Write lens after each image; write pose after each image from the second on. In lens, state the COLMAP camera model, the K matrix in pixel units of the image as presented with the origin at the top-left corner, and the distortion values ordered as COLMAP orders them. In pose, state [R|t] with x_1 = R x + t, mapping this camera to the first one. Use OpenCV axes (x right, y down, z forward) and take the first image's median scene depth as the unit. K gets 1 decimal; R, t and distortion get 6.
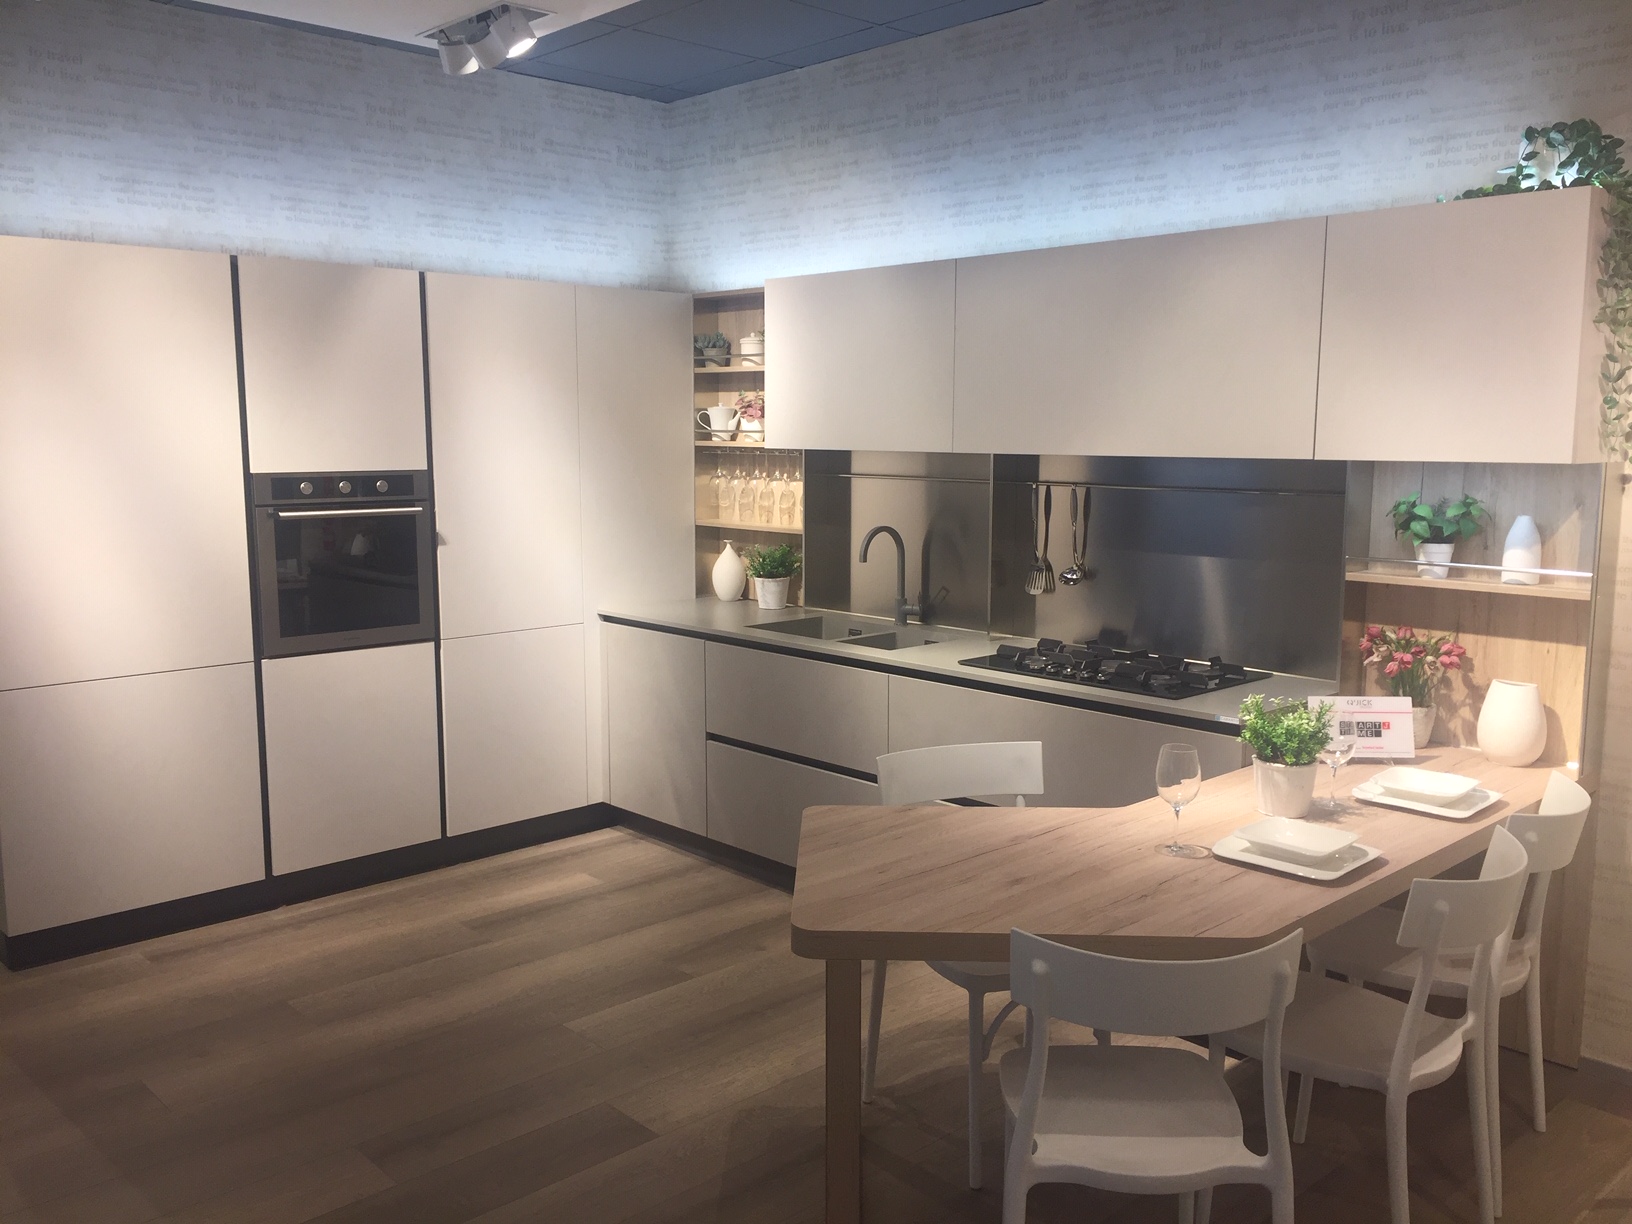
lens RADIAL K [[1391.6, 0, 816.0], [0, 1391.6, 612.0], [0, 0, 1]] dist [0.081657, -0.106966]
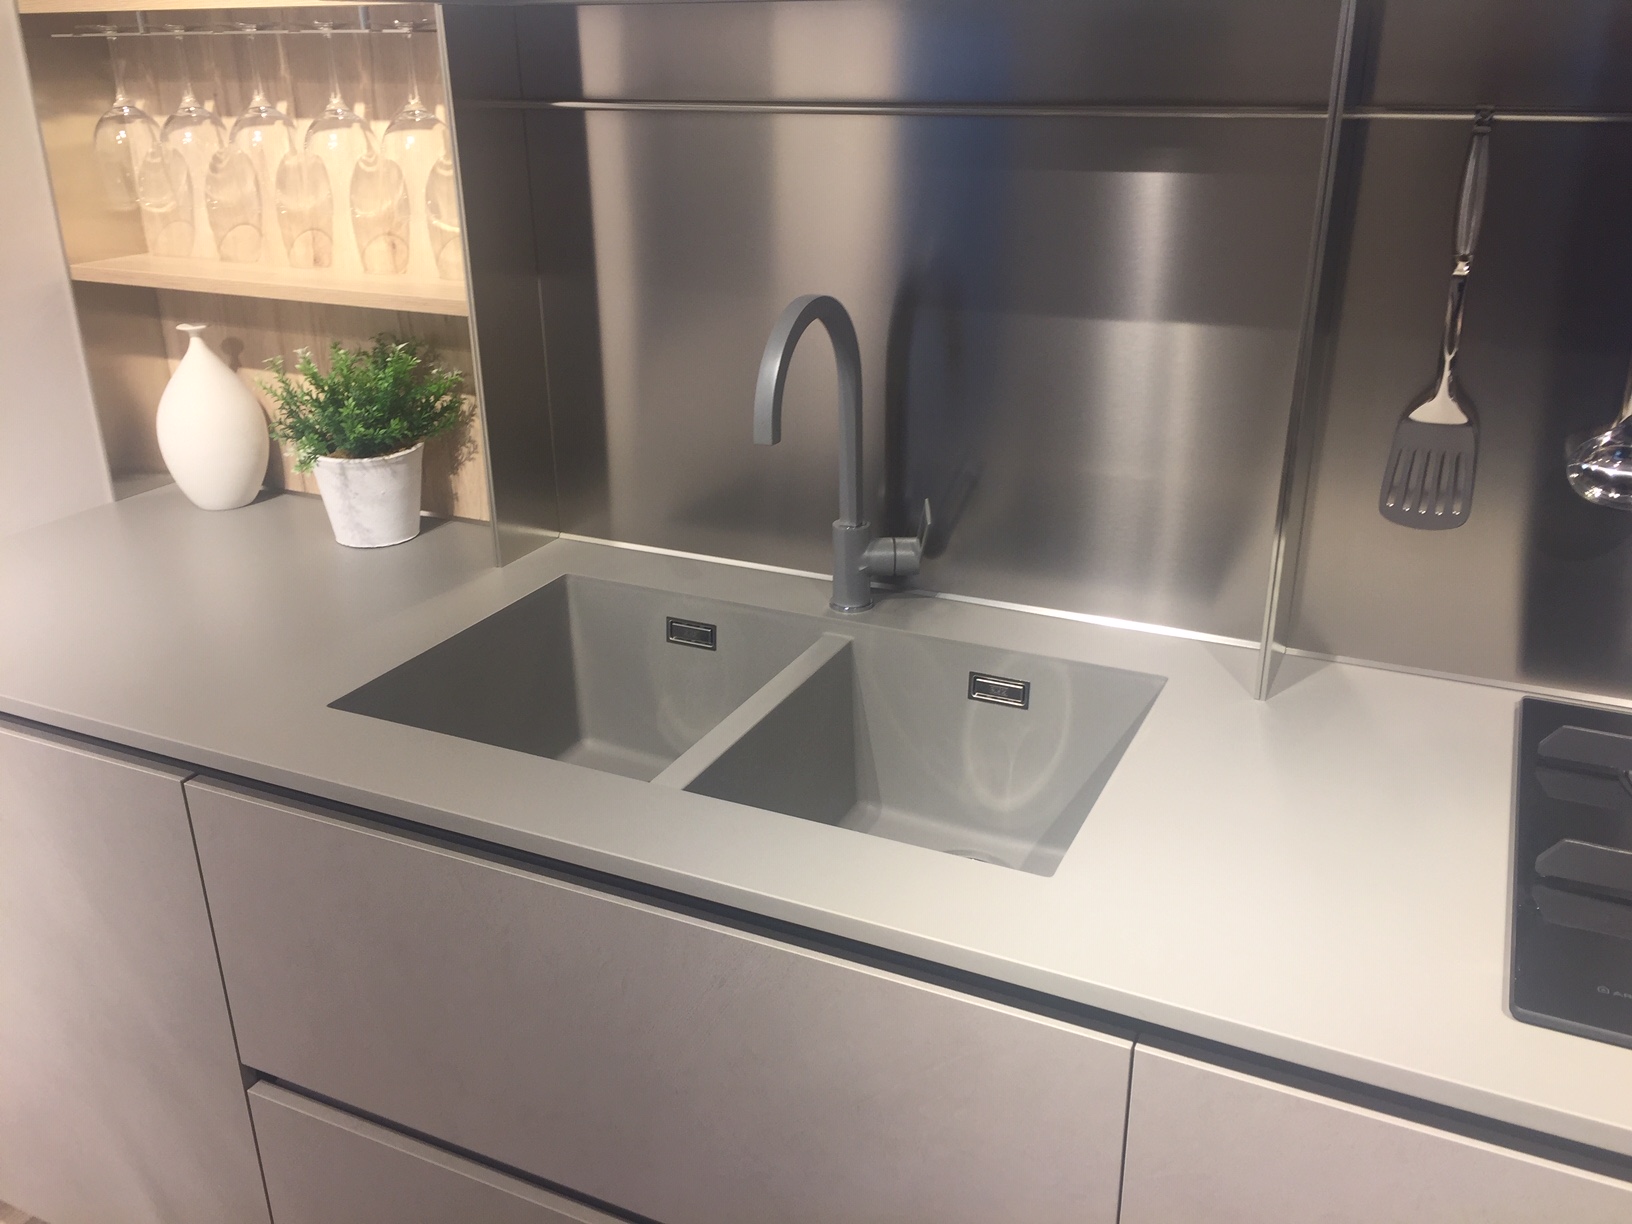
lens RADIAL K [[1391.6, 0, 816.0], [0, 1391.6, 612.0], [0, 0, 1]] dist [0.081657, -0.106966]
pose [[0.934301, -0.142407, 0.326806, -0.068950], [0.058105, 0.965319, 0.254526, -0.097046], [-0.351718, -0.218815, 0.910173, 0.991466]]
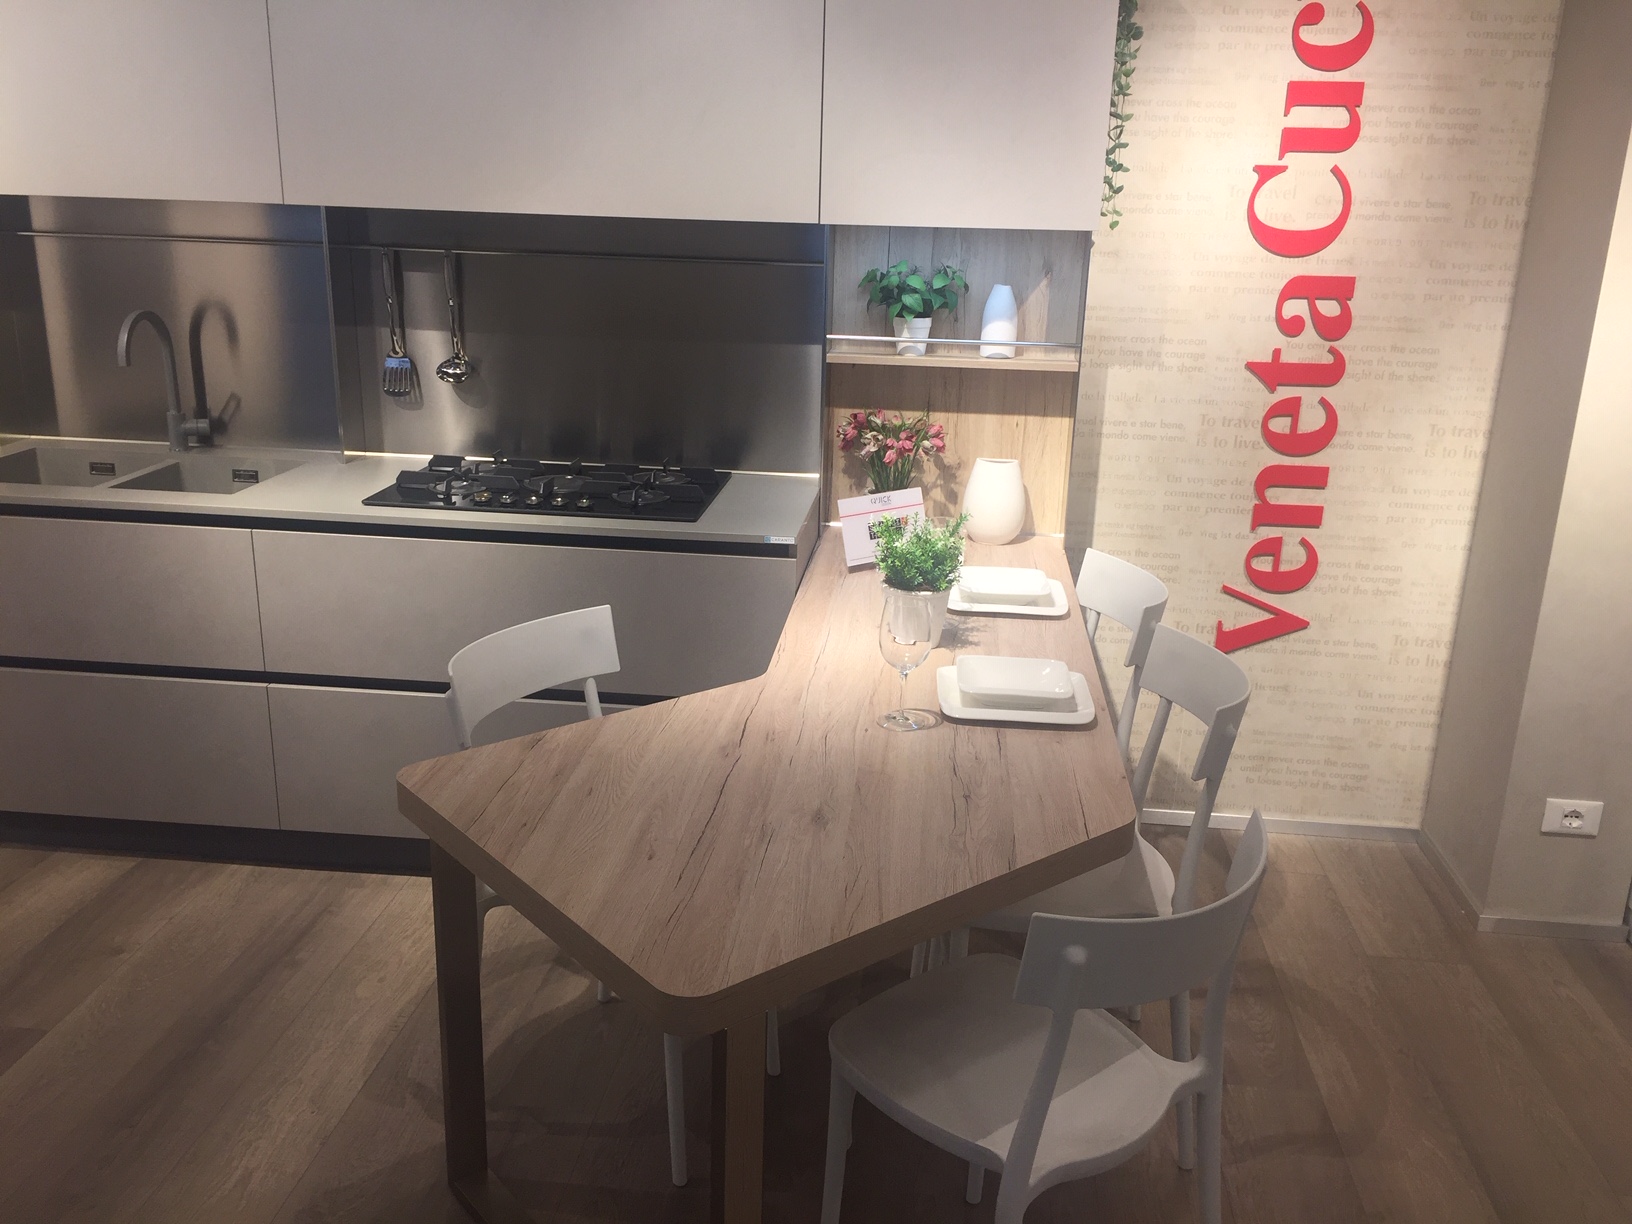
lens RADIAL K [[1391.6, 0, 816.0], [0, 1391.6, 612.0], [0, 0, 1]] dist [0.081657, -0.106966]
pose [[0.758855, -0.176708, 0.626828, -0.220995], [0.062692, 0.977837, 0.199763, -0.046810], [-0.648235, -0.112294, 0.753115, 0.325279]]
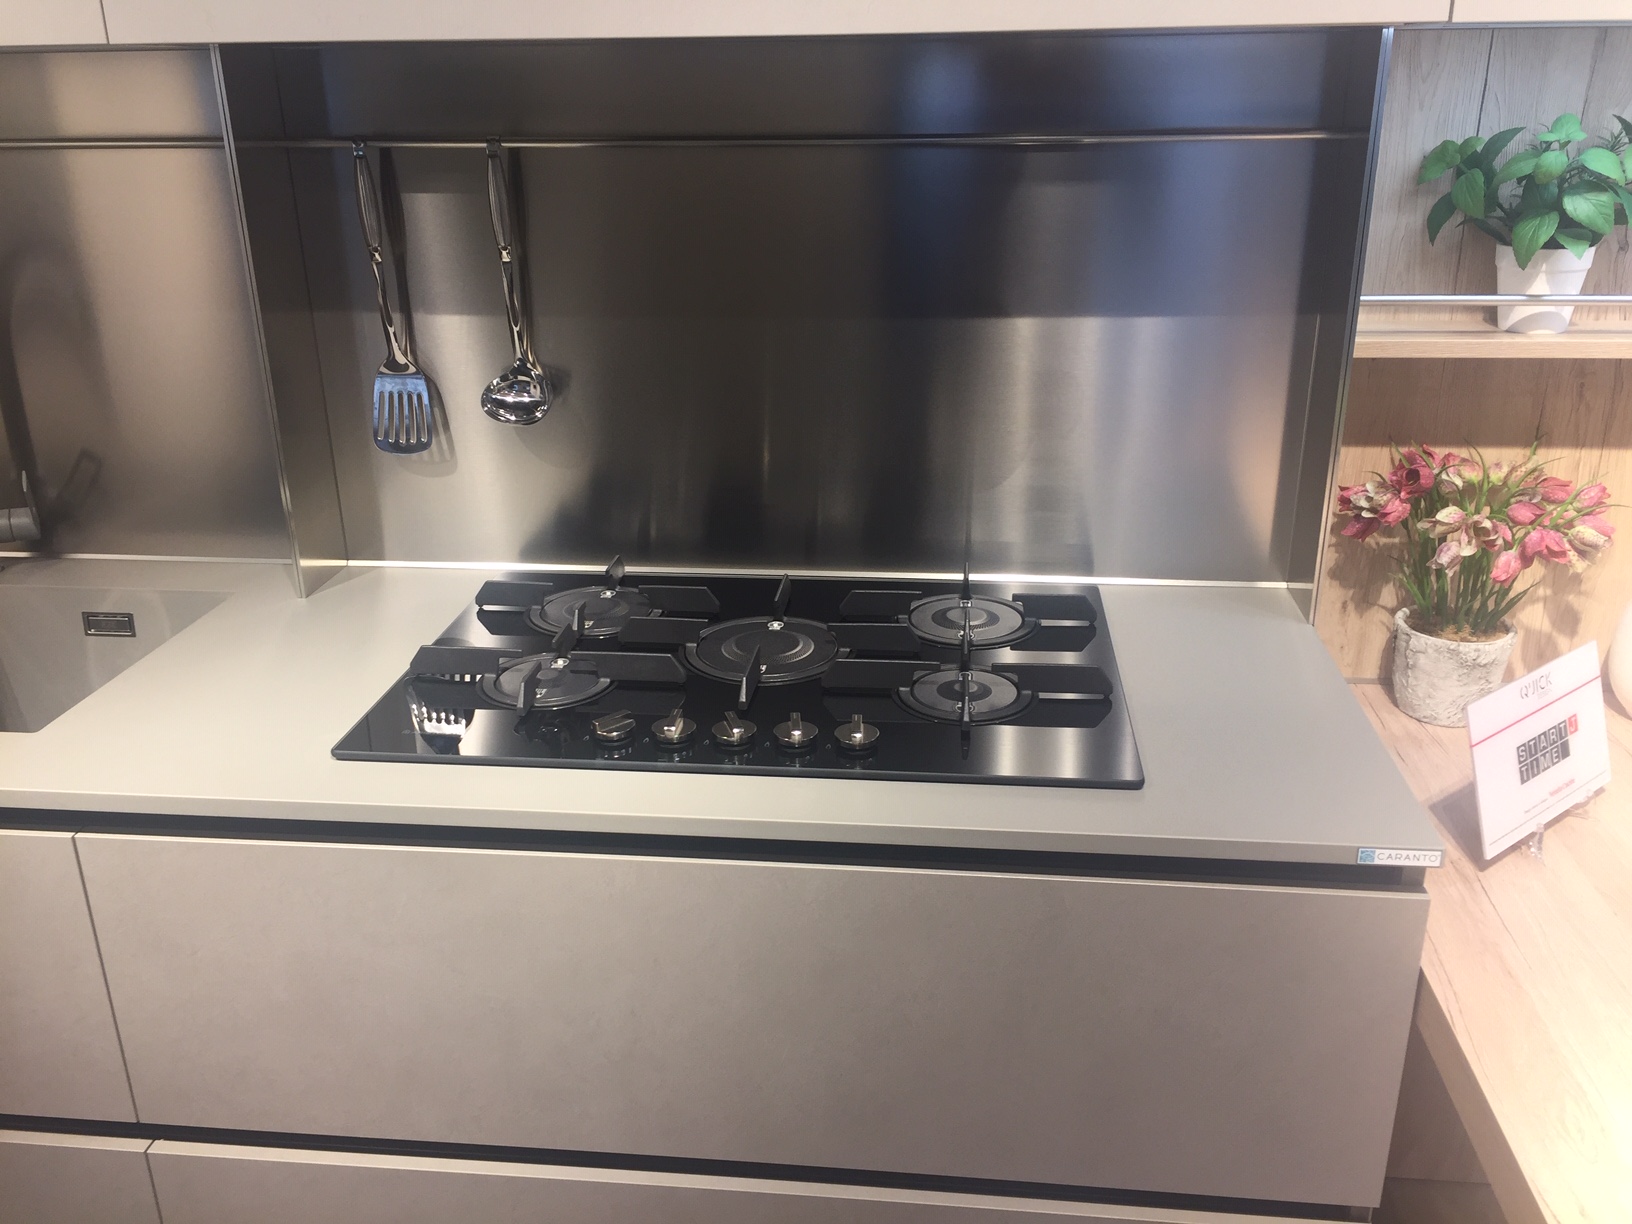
lens RADIAL K [[1391.6, 0, 816.0], [0, 1391.6, 612.0], [0, 0, 1]] dist [0.081657, -0.106966]
pose [[0.762401, -0.244239, 0.599243, 0.004886], [0.102125, 0.959845, 0.261281, -0.075567], [-0.638995, -0.138003, 0.756730, 0.809497]]
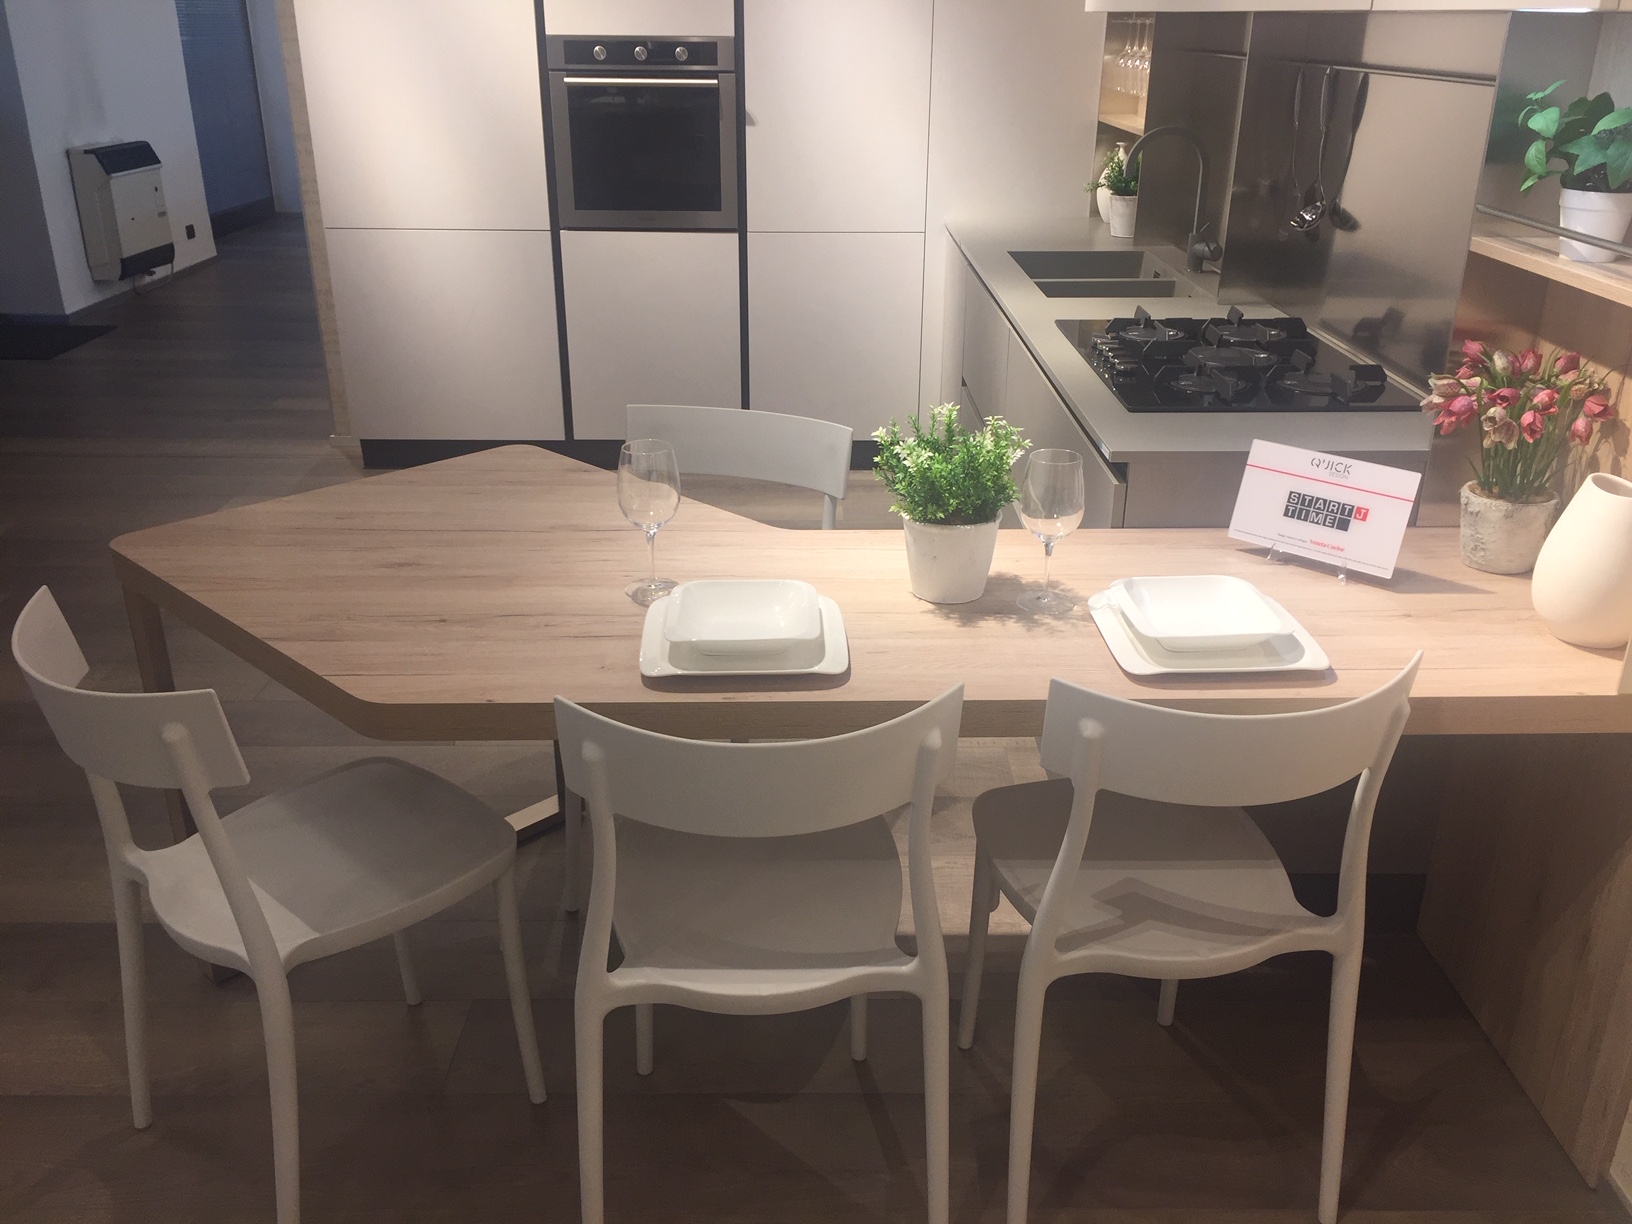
lens RADIAL K [[1391.6, 0, 816.0], [0, 1391.6, 612.0], [0, 0, 1]] dist [0.081657, -0.106966]
pose [[0.735947, 0.267594, -0.621913, 0.588002], [-0.096039, 0.950550, 0.295350, -0.027676], [0.670193, -0.157634, 0.725253, 0.417828]]
